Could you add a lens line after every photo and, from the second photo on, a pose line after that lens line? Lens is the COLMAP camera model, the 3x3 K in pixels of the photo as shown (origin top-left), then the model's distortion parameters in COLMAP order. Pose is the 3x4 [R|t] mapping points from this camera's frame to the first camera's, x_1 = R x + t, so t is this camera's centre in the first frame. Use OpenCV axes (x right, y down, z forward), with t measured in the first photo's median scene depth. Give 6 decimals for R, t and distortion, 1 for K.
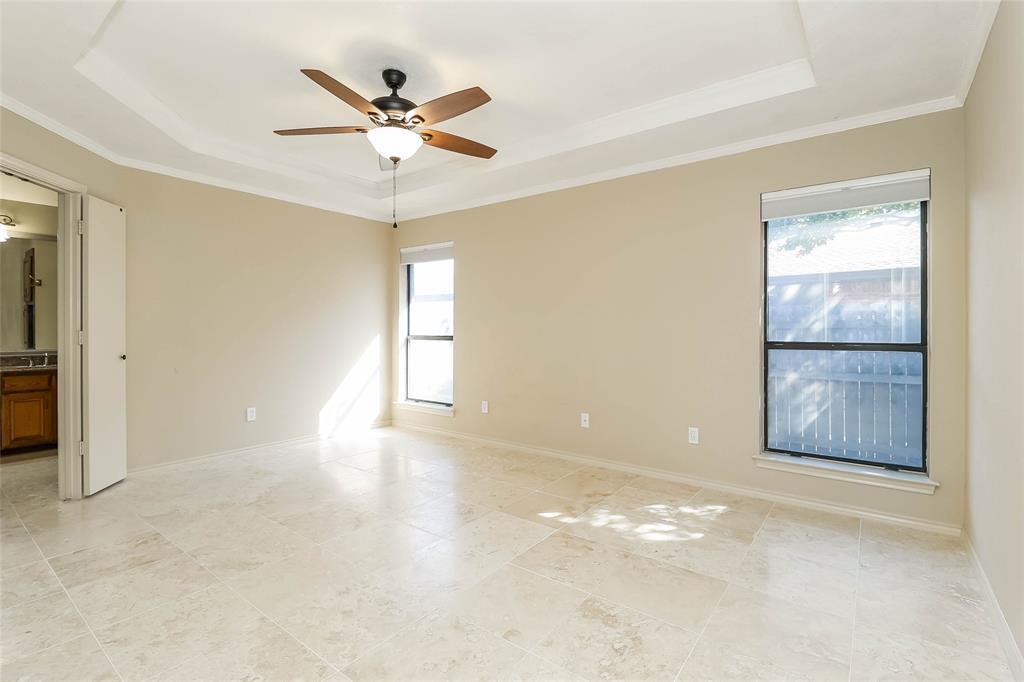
lens RADIAL K [[469.8, 0, 511.0], [0, 469.8, 326.2], [0, 0, 1]] dist [0.003069, -0.000177]
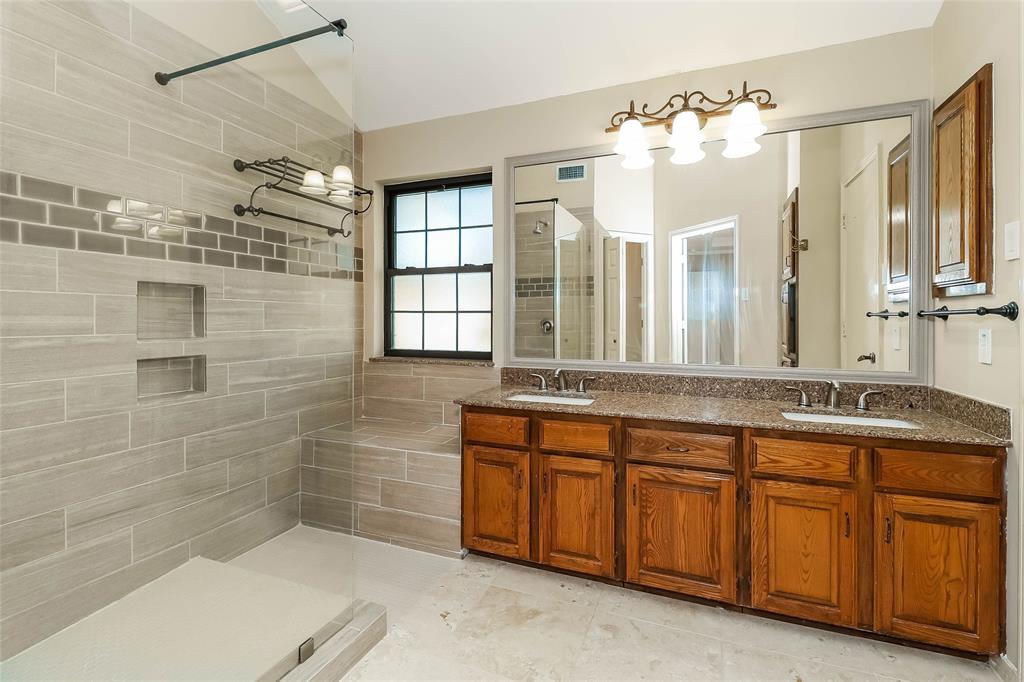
lens RADIAL K [[469.8, 0, 511.0], [0, 469.8, 326.2], [0, 0, 1]] dist [0.003069, -0.000177]
pose [[0.258409, 0.002935, -0.966031, -0.680669], [0.000472, 0.999995, 0.003164, 0.009580], [0.966035, -0.001274, 0.258407, 0.636369]]
